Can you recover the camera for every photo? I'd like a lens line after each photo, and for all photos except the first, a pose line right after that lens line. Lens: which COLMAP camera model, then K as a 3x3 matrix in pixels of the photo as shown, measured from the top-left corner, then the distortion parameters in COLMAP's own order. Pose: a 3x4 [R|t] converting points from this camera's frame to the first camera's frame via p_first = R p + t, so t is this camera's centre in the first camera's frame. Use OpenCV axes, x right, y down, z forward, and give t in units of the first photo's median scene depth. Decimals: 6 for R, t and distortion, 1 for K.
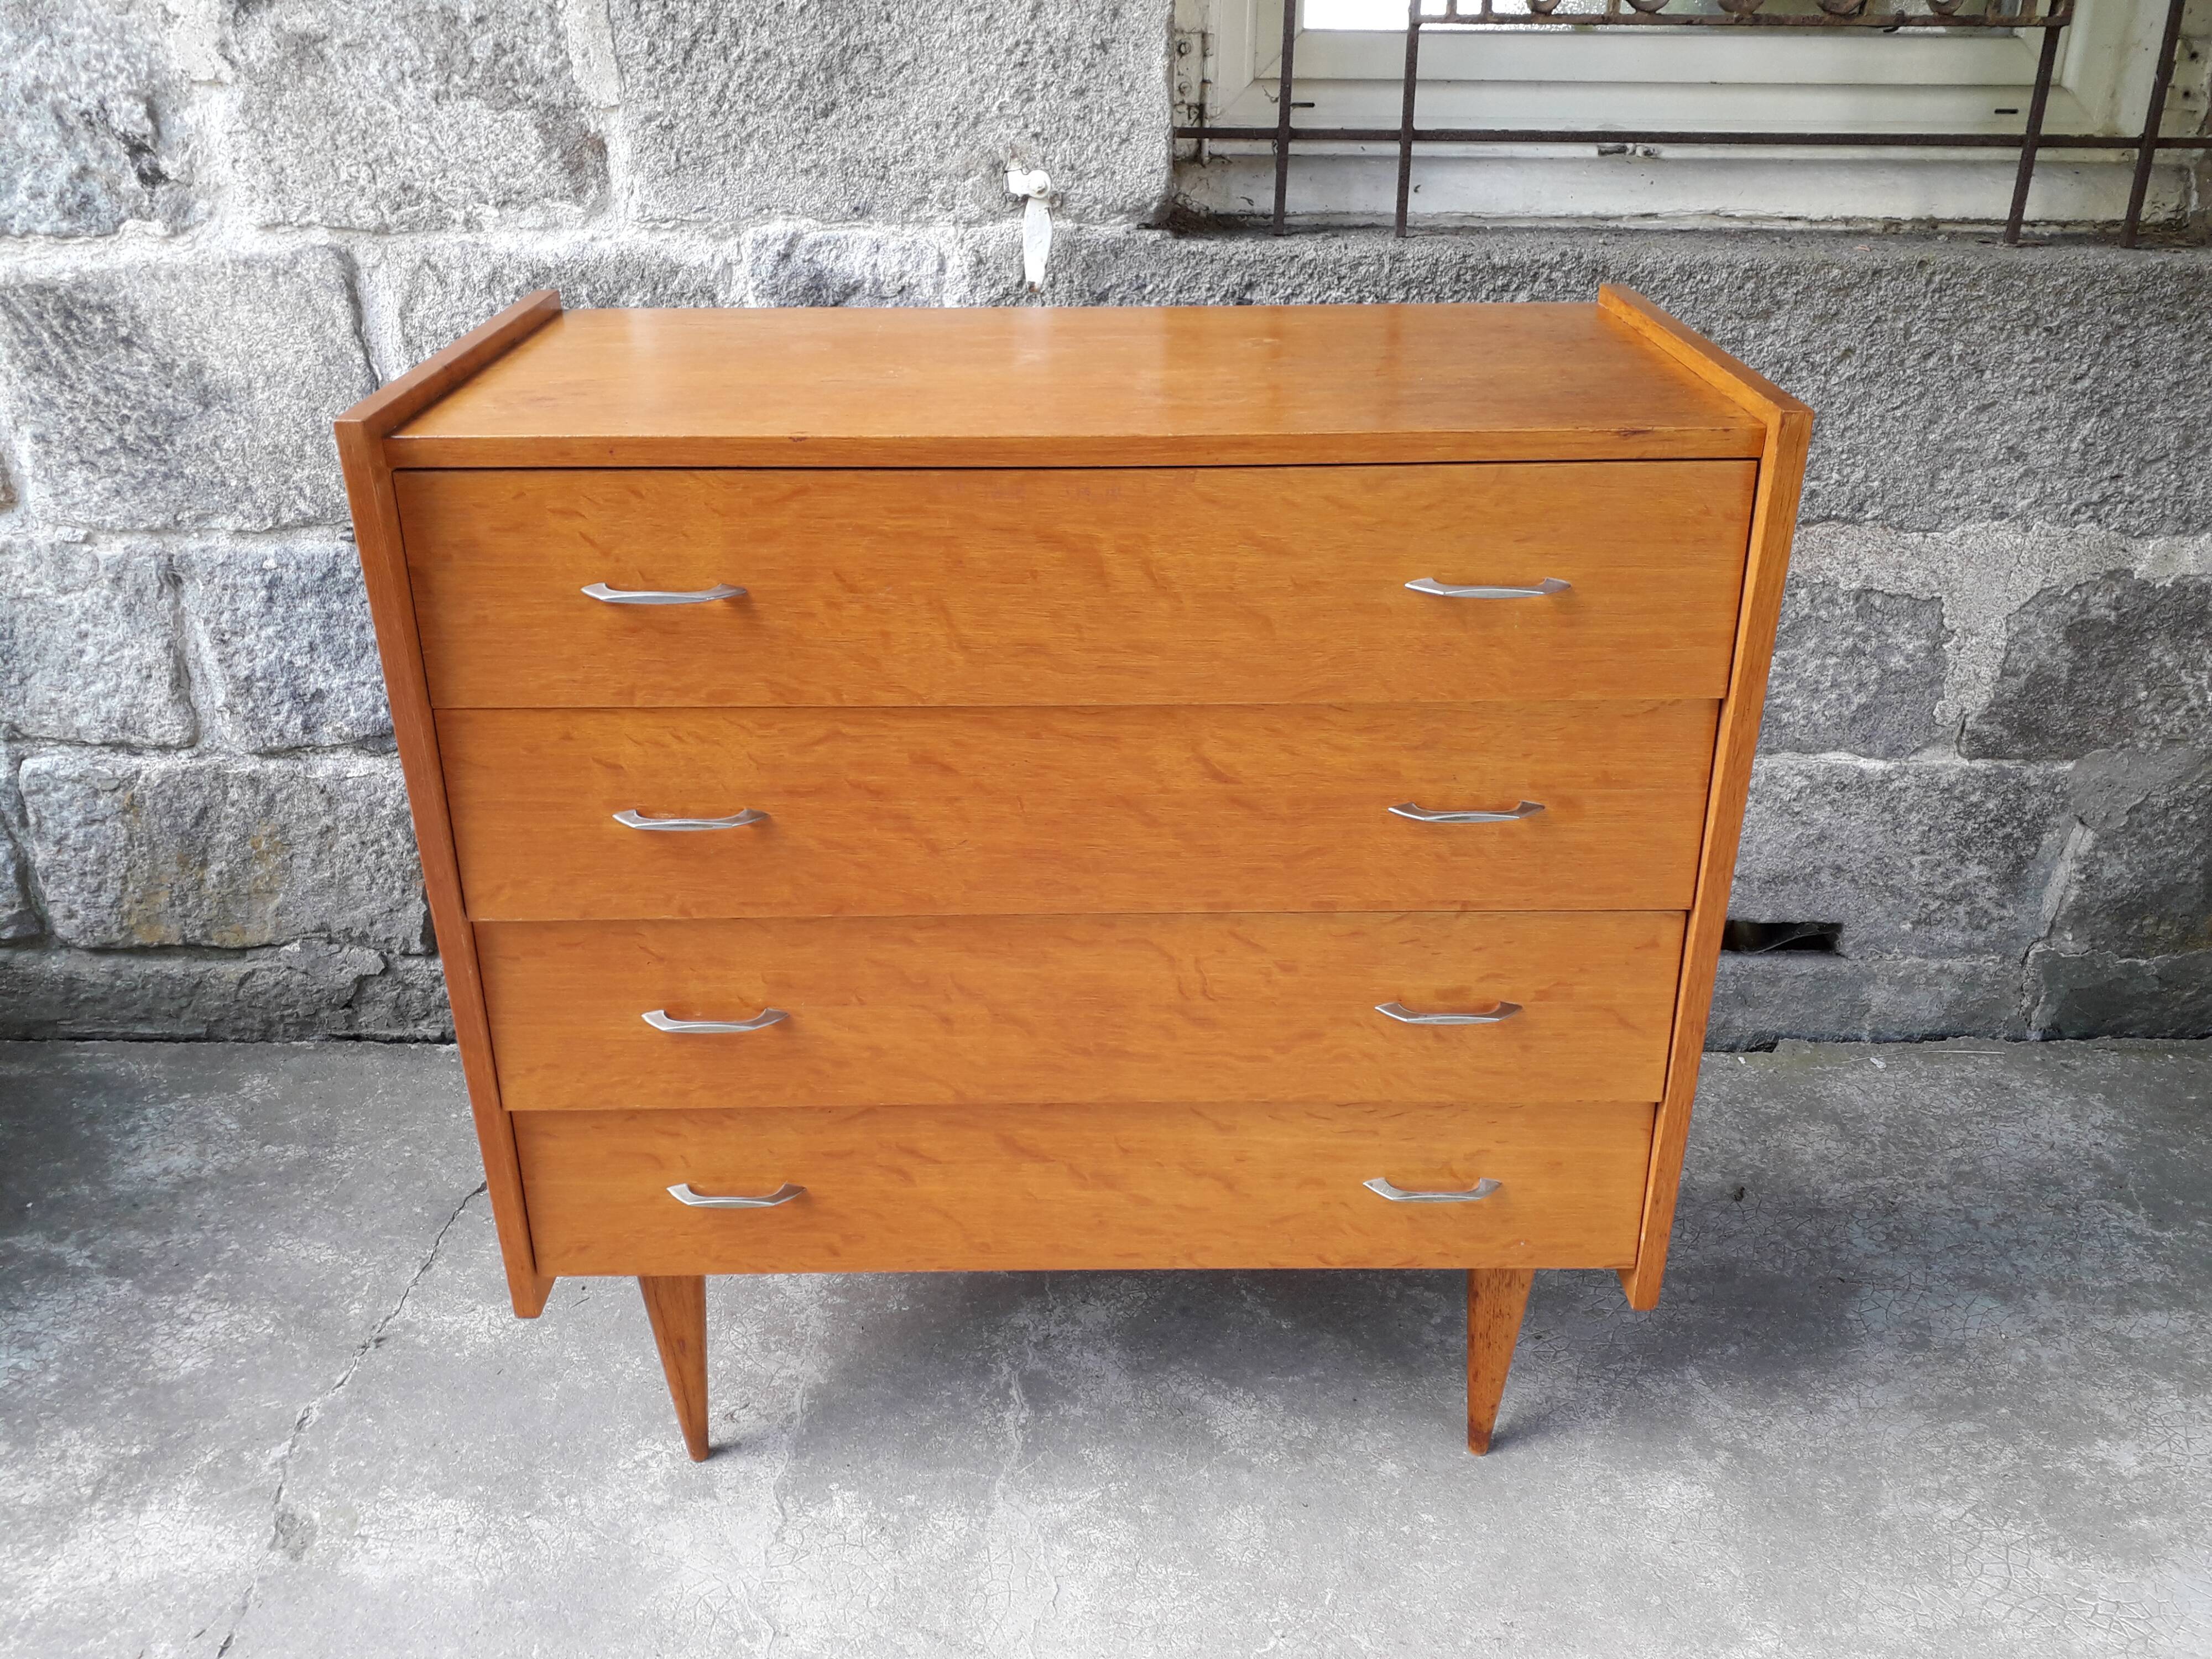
lens RADIAL K [[1803.7, 0, 1079.8], [0, 1803.7, 840.0], [0, 0, 1]] dist [0.005426, -0.006850]
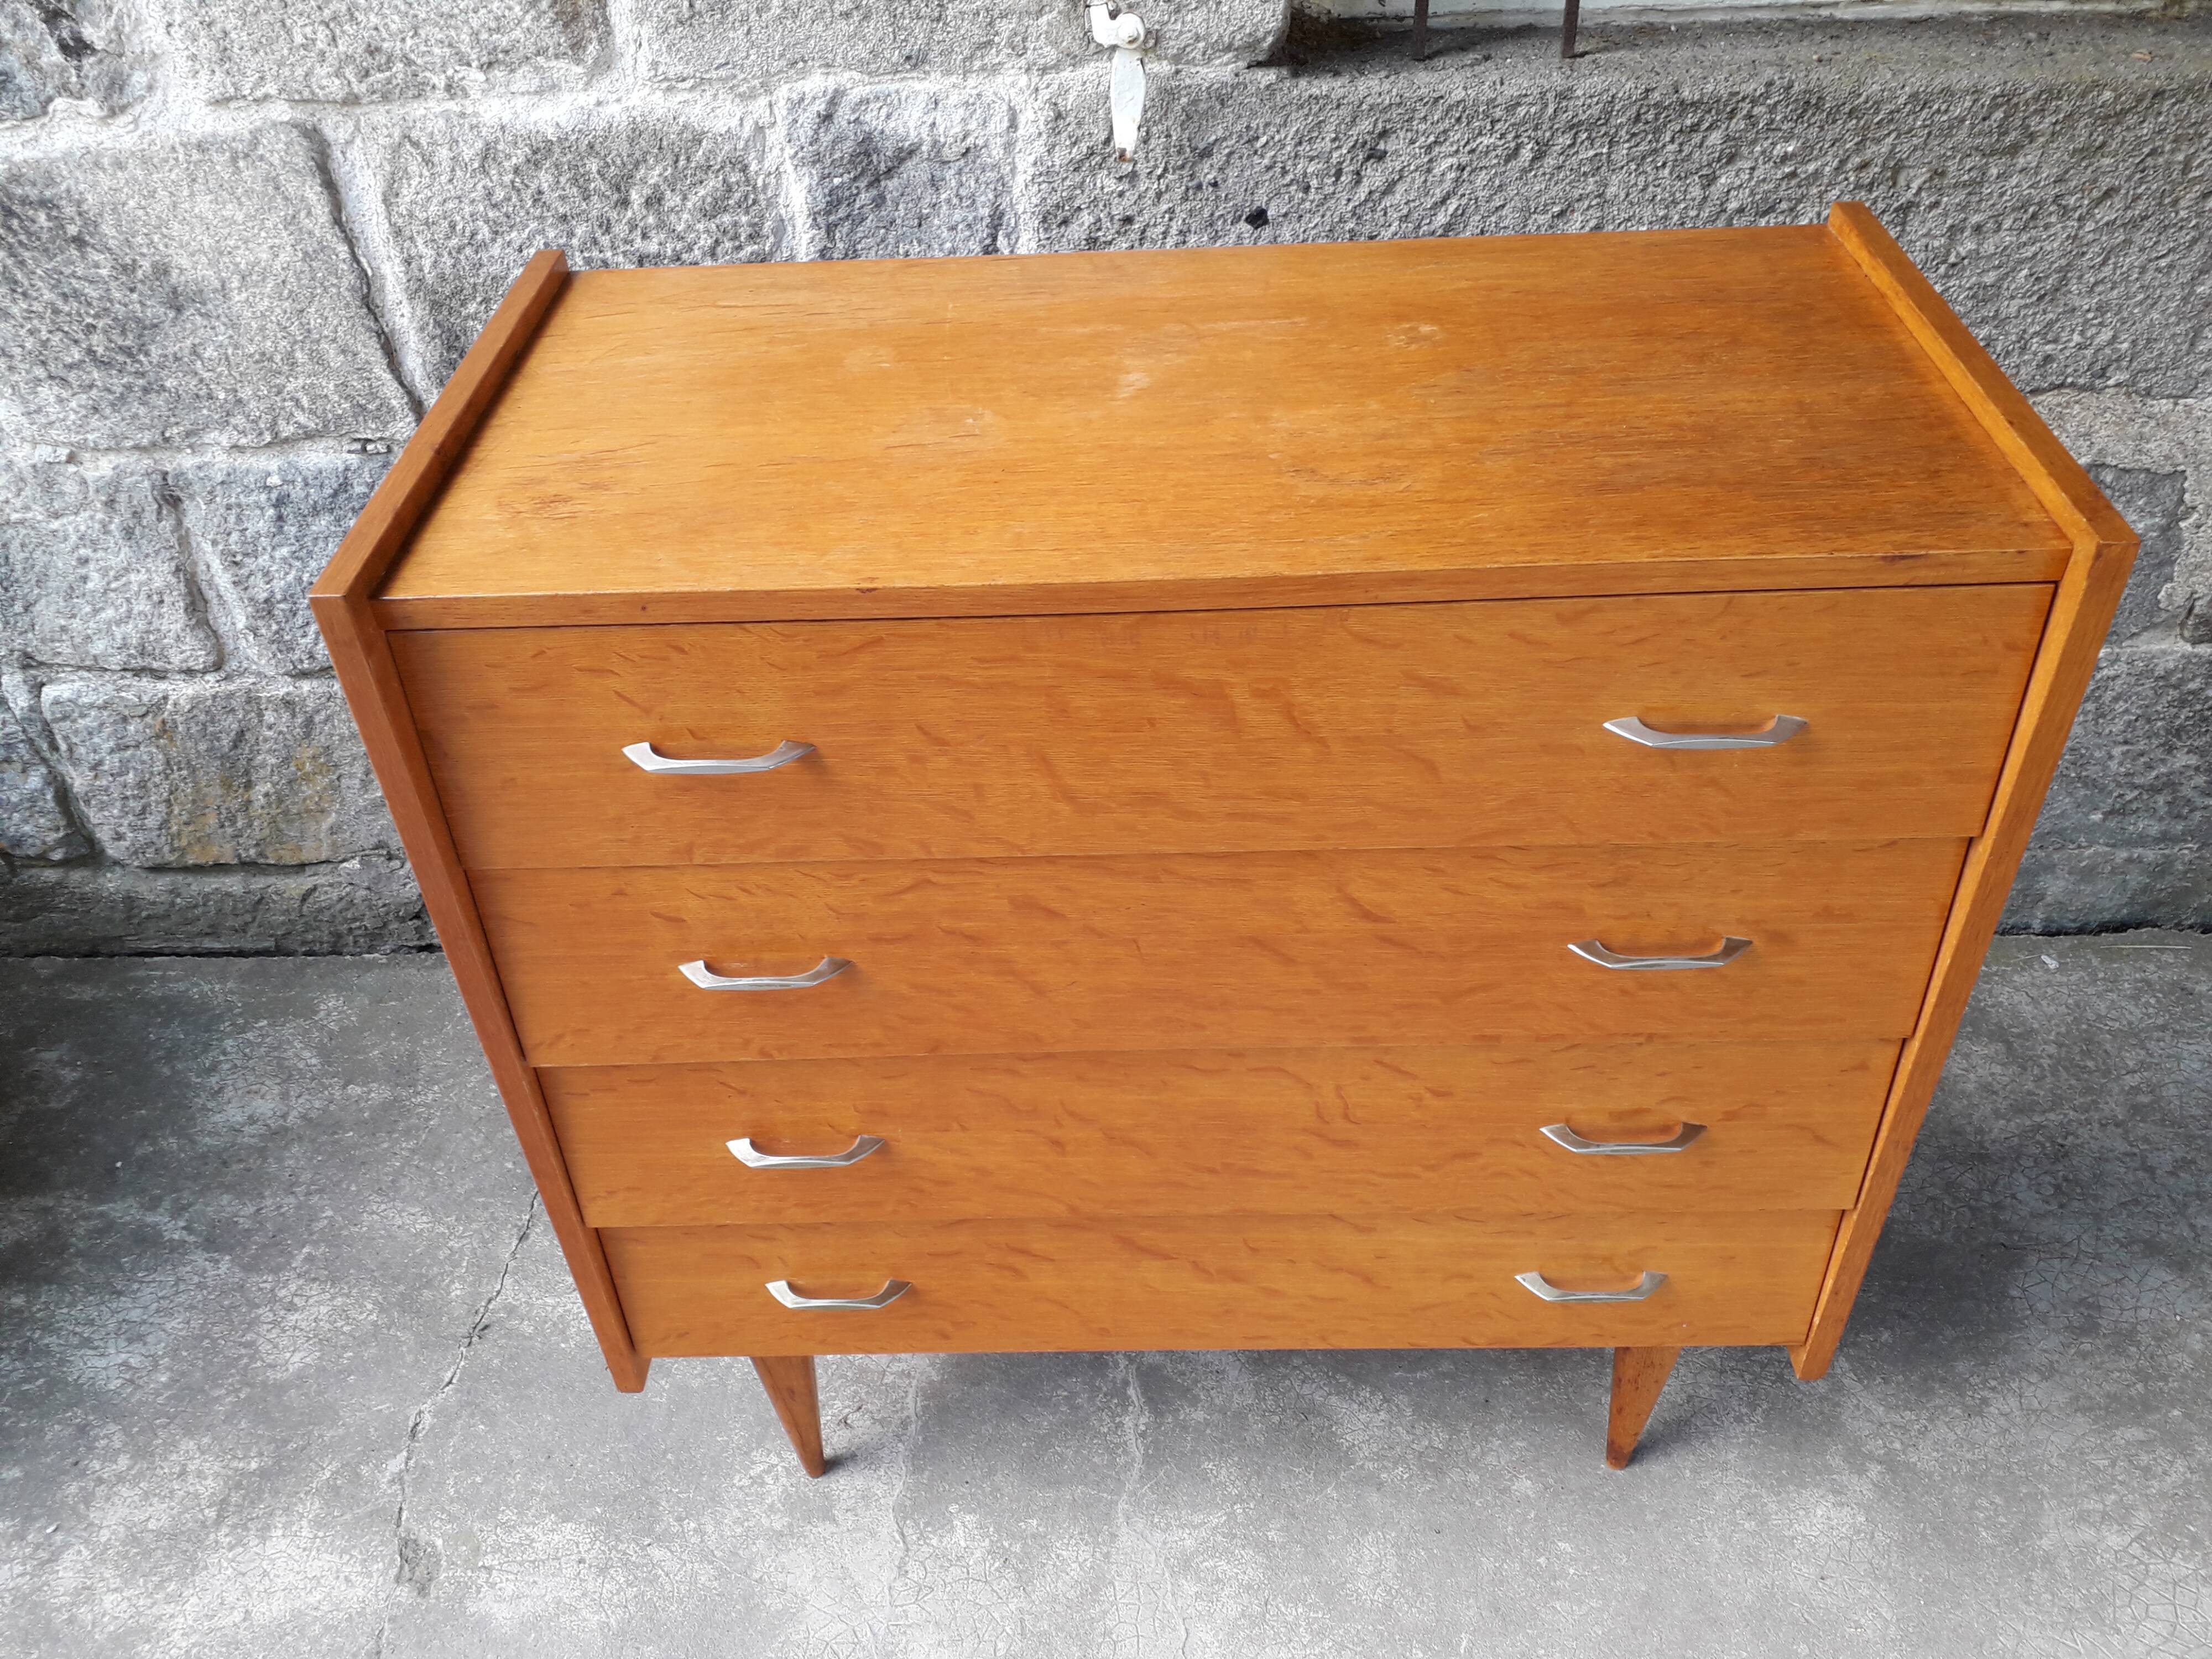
lens RADIAL K [[1803.7, 0, 1077.0], [0, 1803.7, 854.9], [0, 0, 1]] dist [0.005426, -0.006850]
pose [[0.998896, -0.018389, -0.043229, -0.017036], [0.027893, 0.972601, 0.230801, -0.181200], [0.037801, -0.231752, 0.972040, 0.110069]]
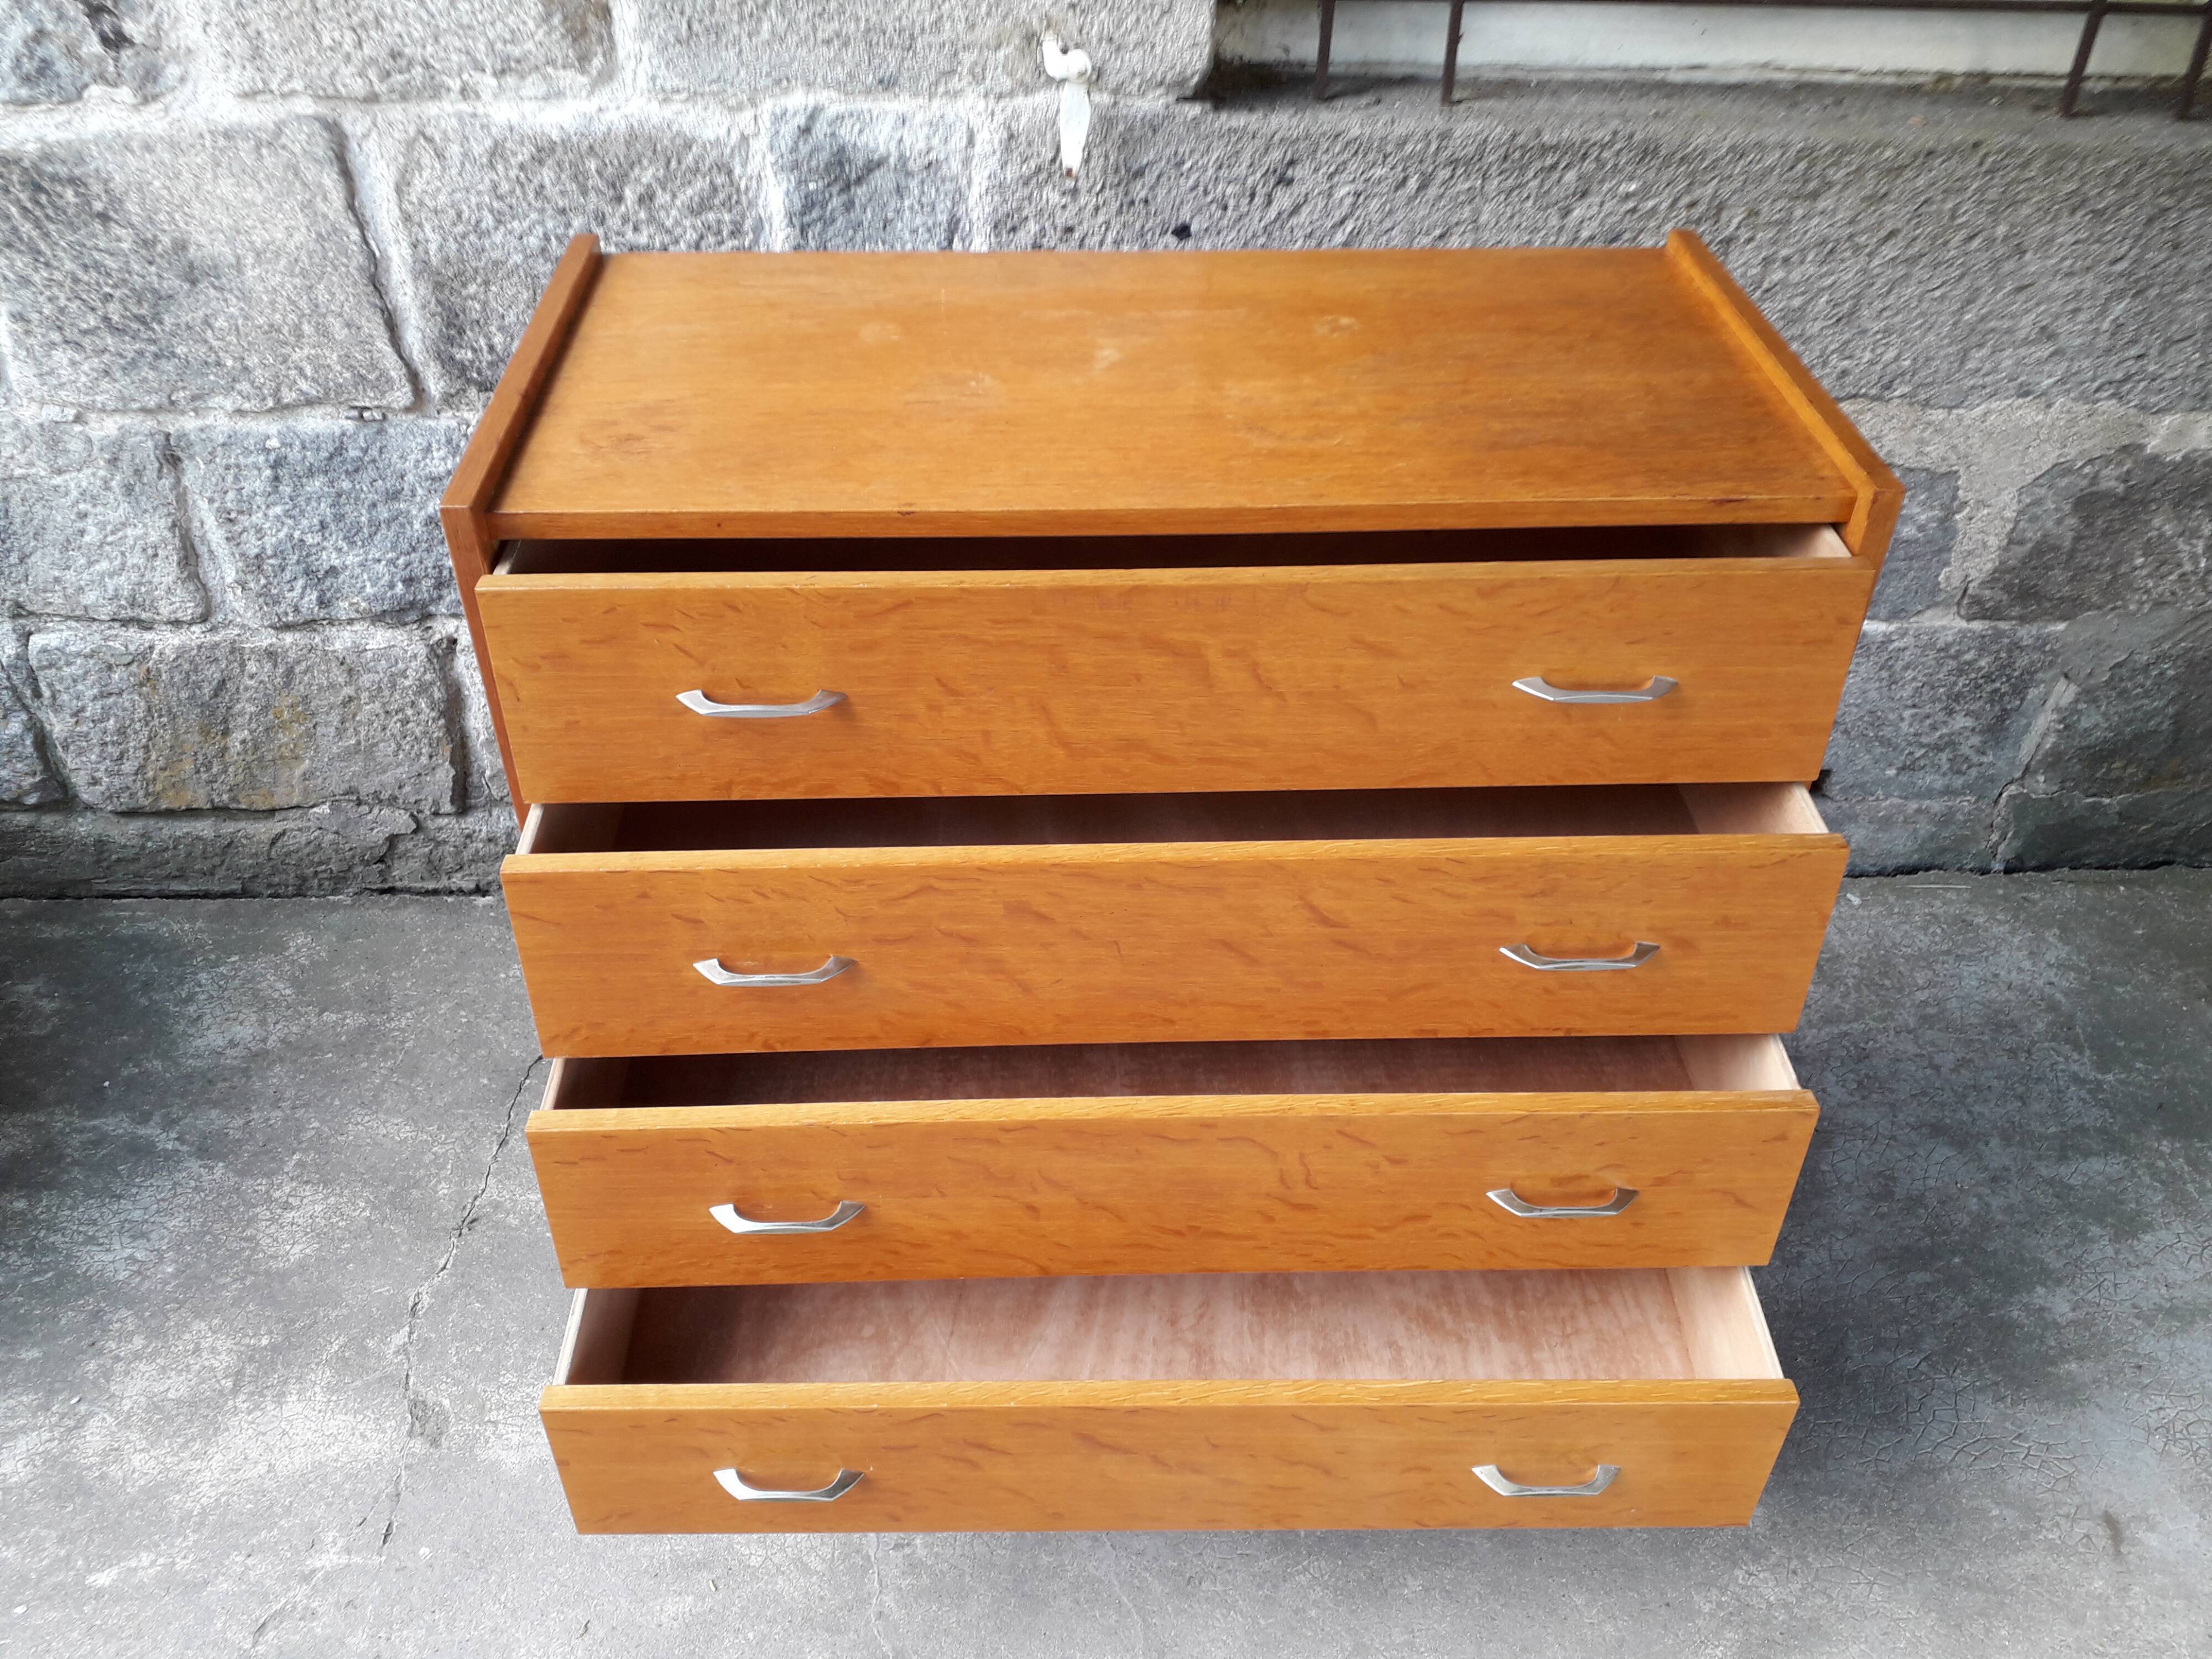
lens RADIAL K [[1803.7, 0, 1086.2], [0, 1803.7, 832.2], [0, 0, 1]] dist [0.005426, -0.006850]
pose [[0.998881, -0.015467, 0.044688, -0.064342], [0.005846, 0.978140, 0.207867, -0.159413], [-0.046926, -0.207373, 0.977136, -0.010588]]
